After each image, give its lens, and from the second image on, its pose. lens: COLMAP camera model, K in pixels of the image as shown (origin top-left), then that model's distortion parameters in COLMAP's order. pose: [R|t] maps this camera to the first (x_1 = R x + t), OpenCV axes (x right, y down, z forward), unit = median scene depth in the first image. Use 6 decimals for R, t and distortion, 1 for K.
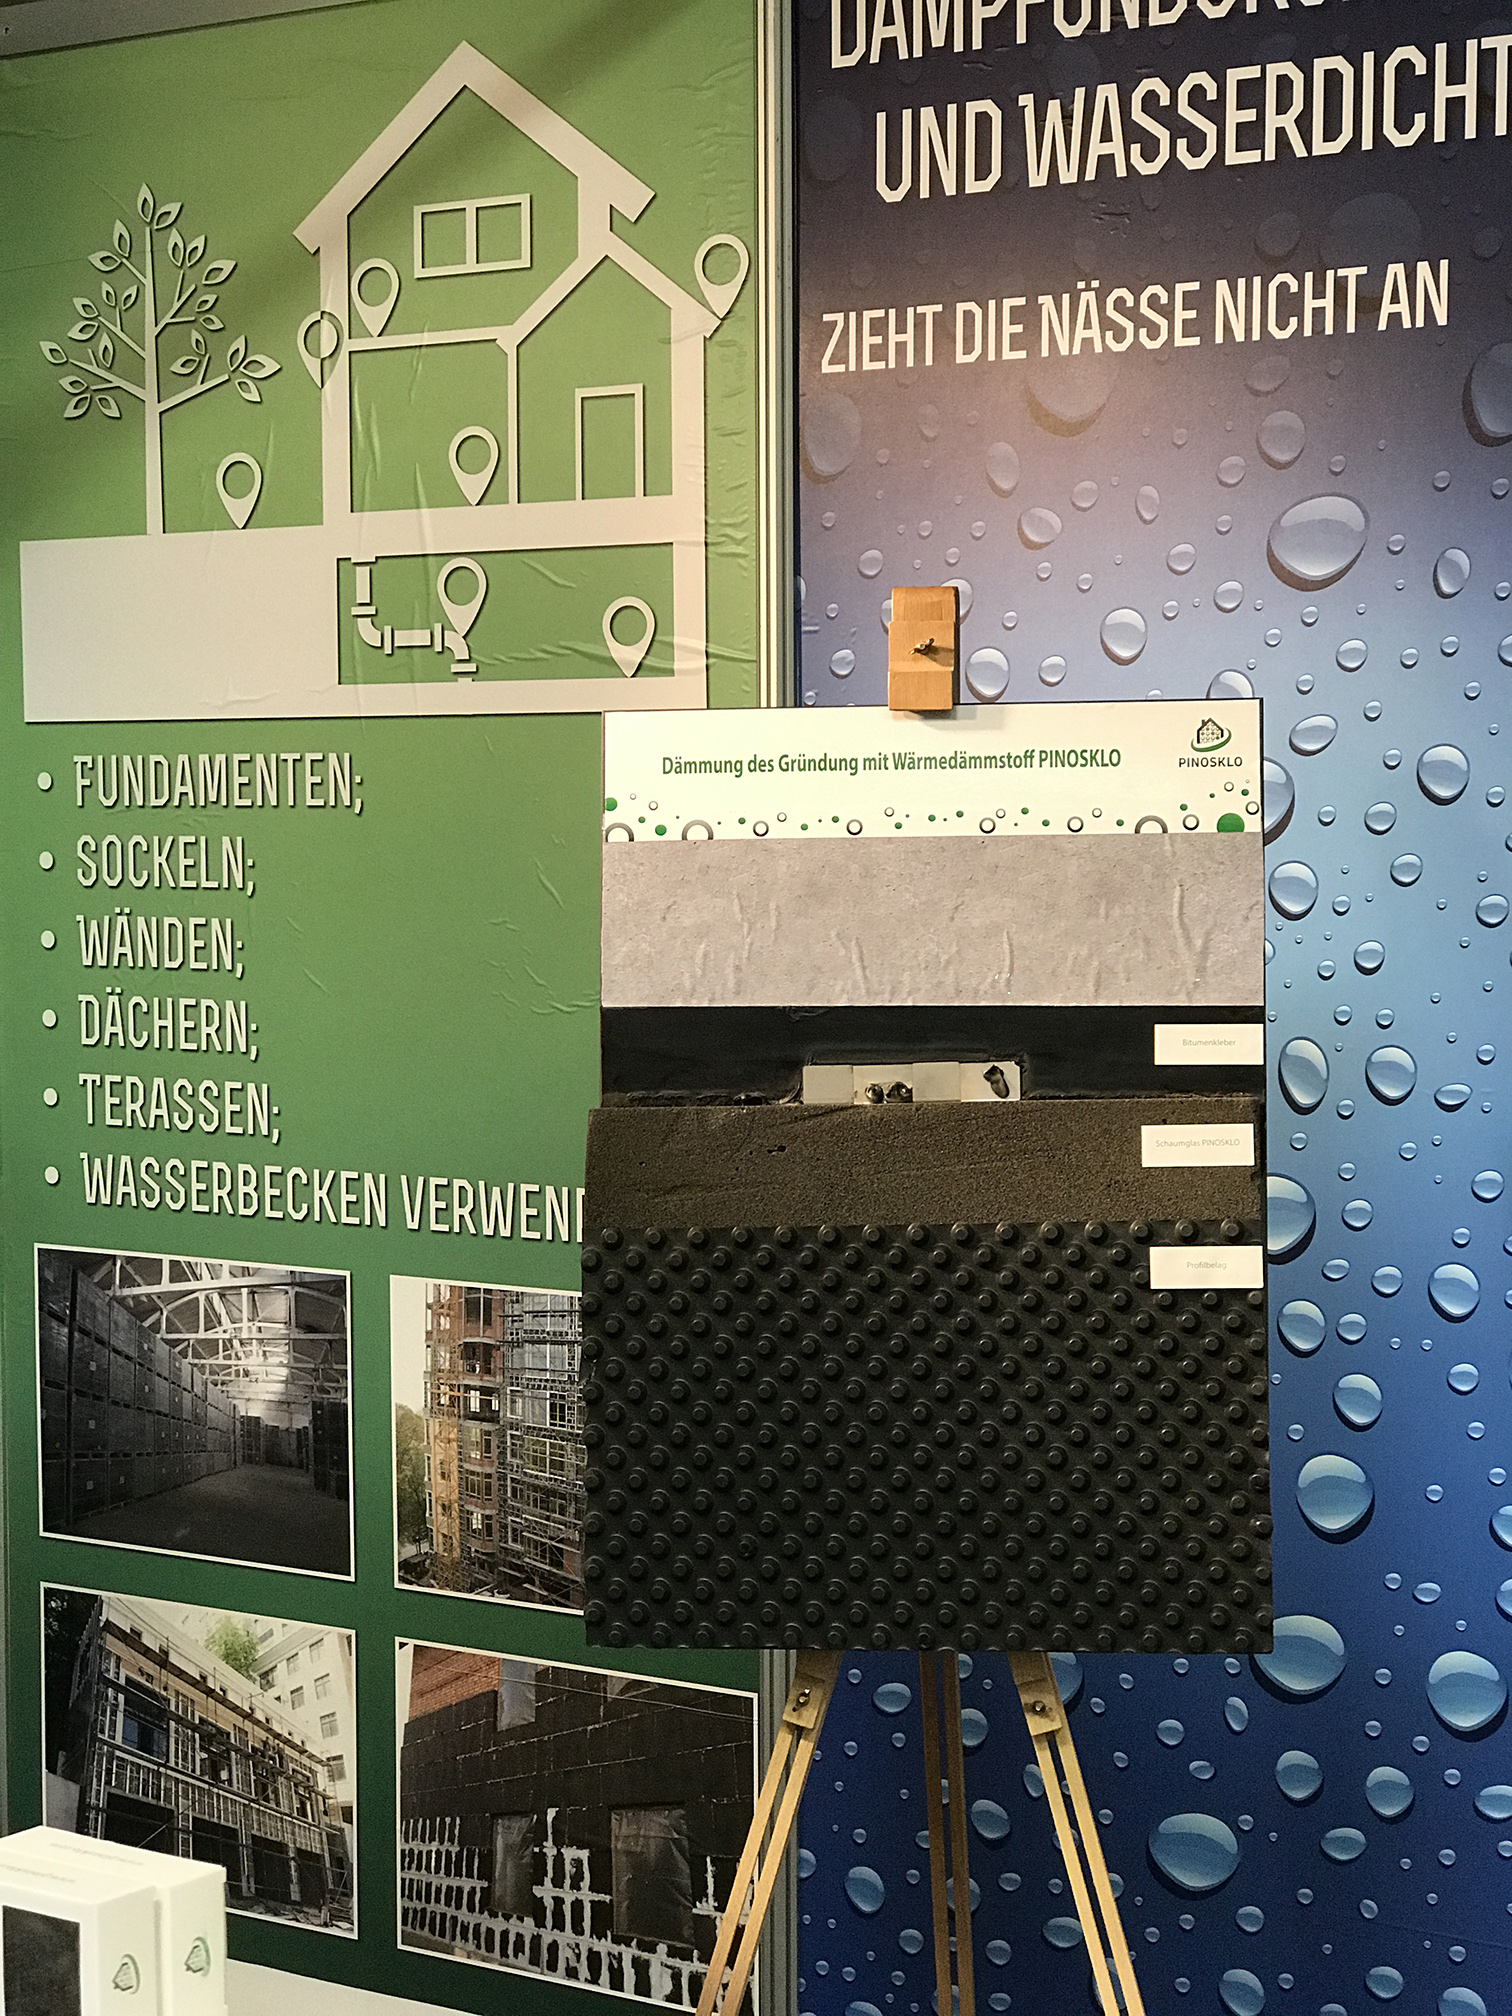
lens RADIAL K [[3342.6, 0, 756.0], [0, 3342.6, 1008.0], [0, 0, 1]] dist [-0.009953, 0.018599]
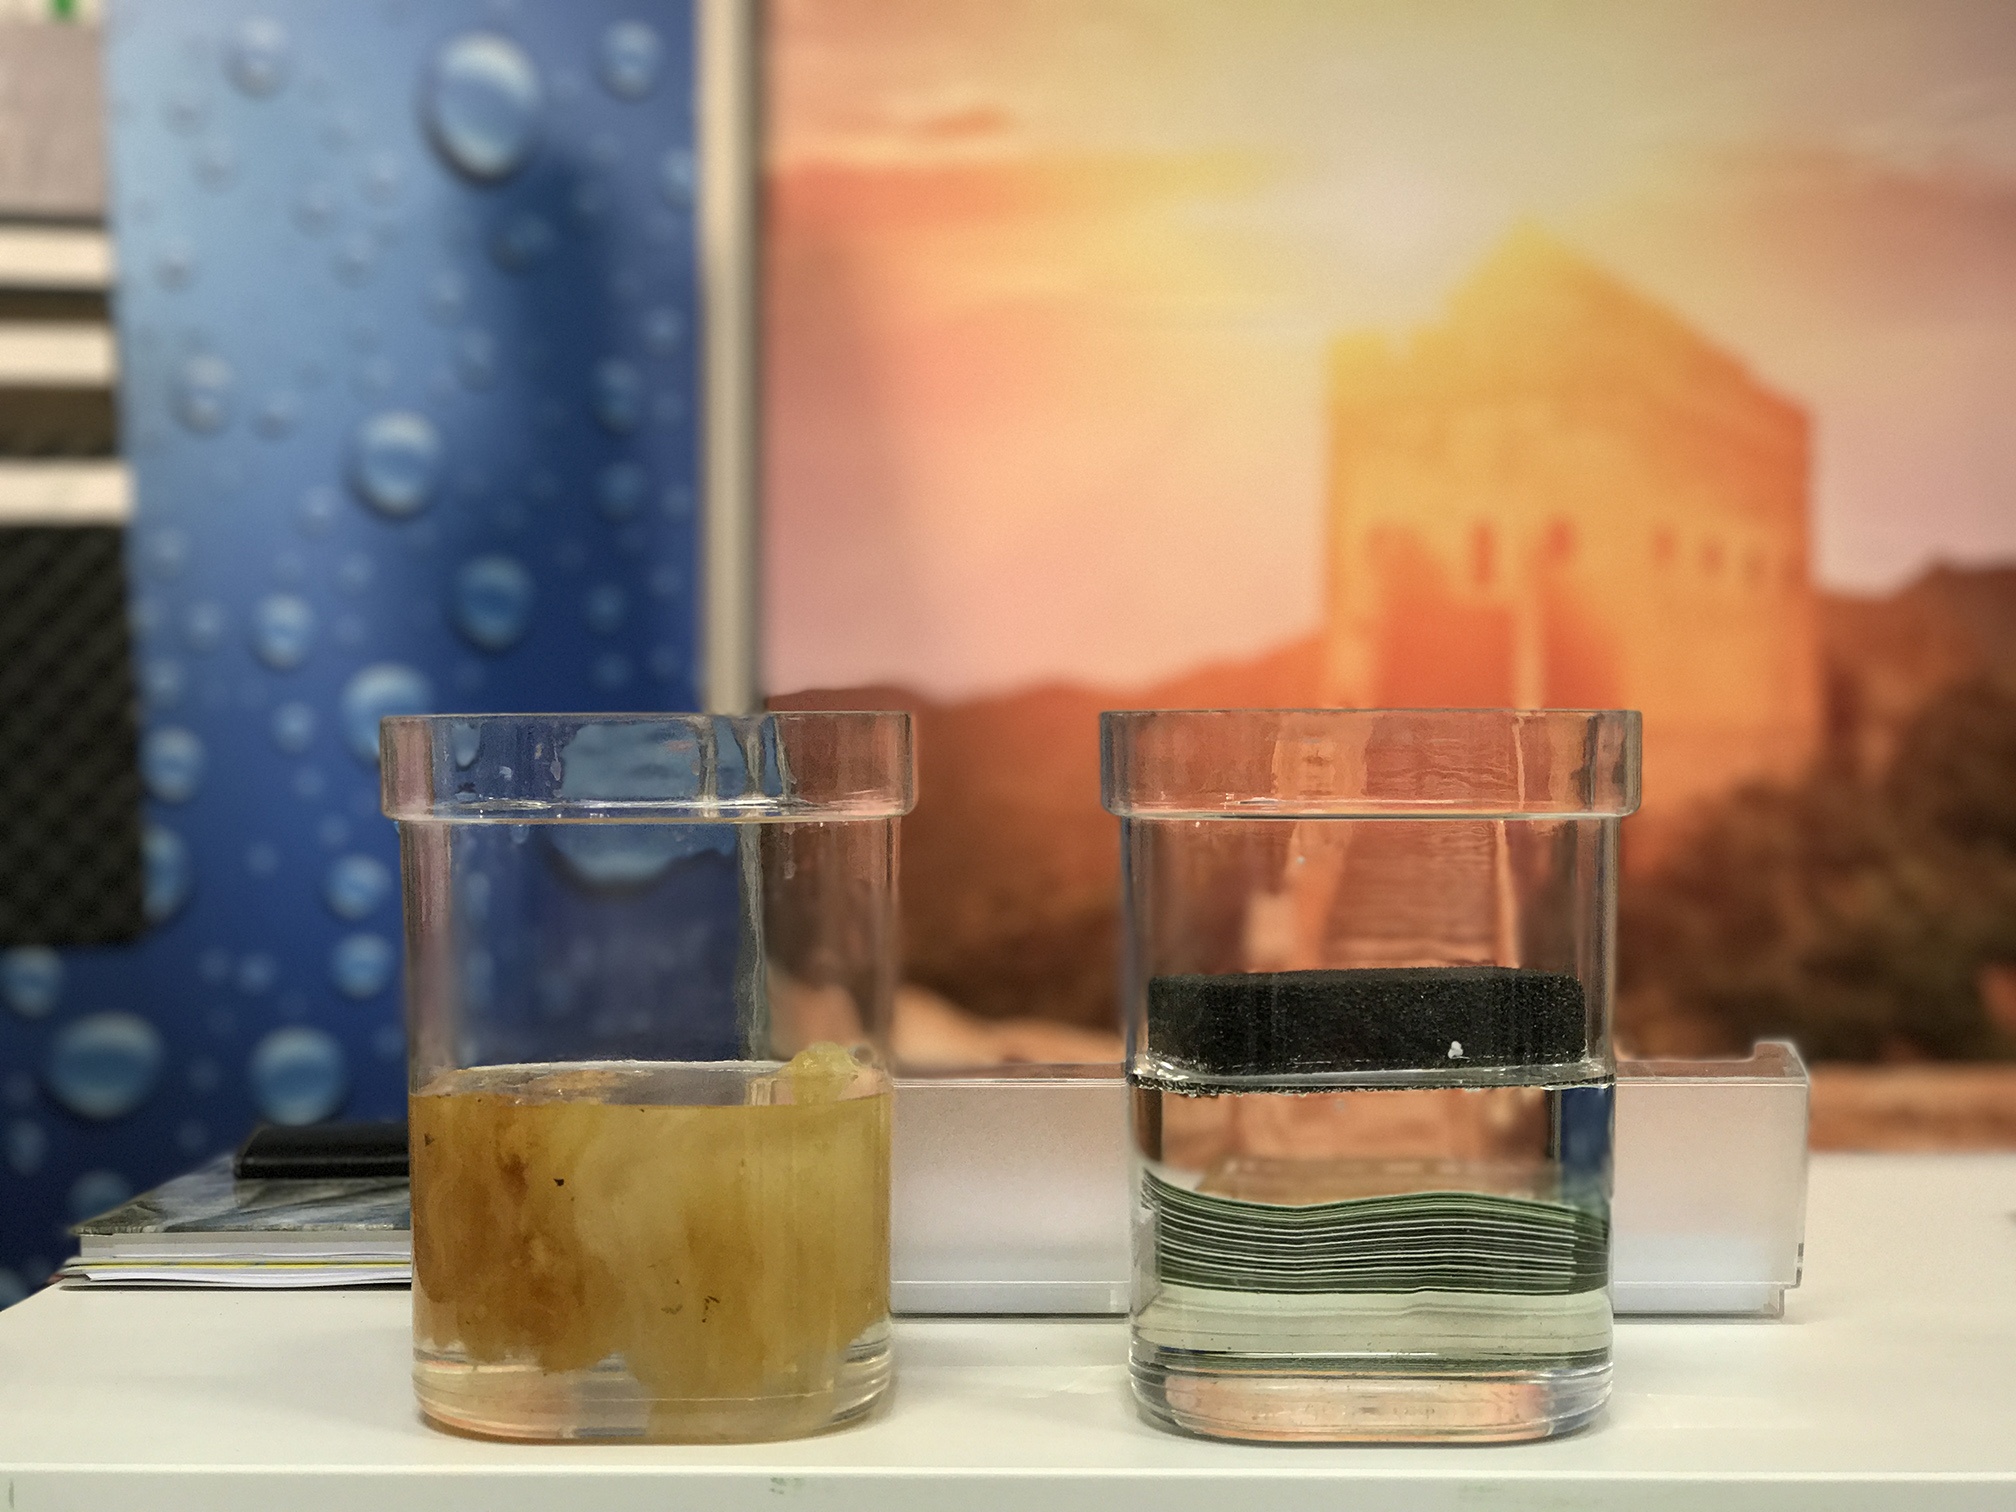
lens RADIAL K [[3342.6, 0, 1008.0], [0, 3342.6, 756.0], [0, 0, 1]] dist [-0.009953, 0.018599]
pose [[0.865433, -0.005017, 0.501000, -0.067799], [0.038680, 0.997635, -0.056826, 0.166683], [-0.499530, 0.068557, 0.863580, 0.123399]]
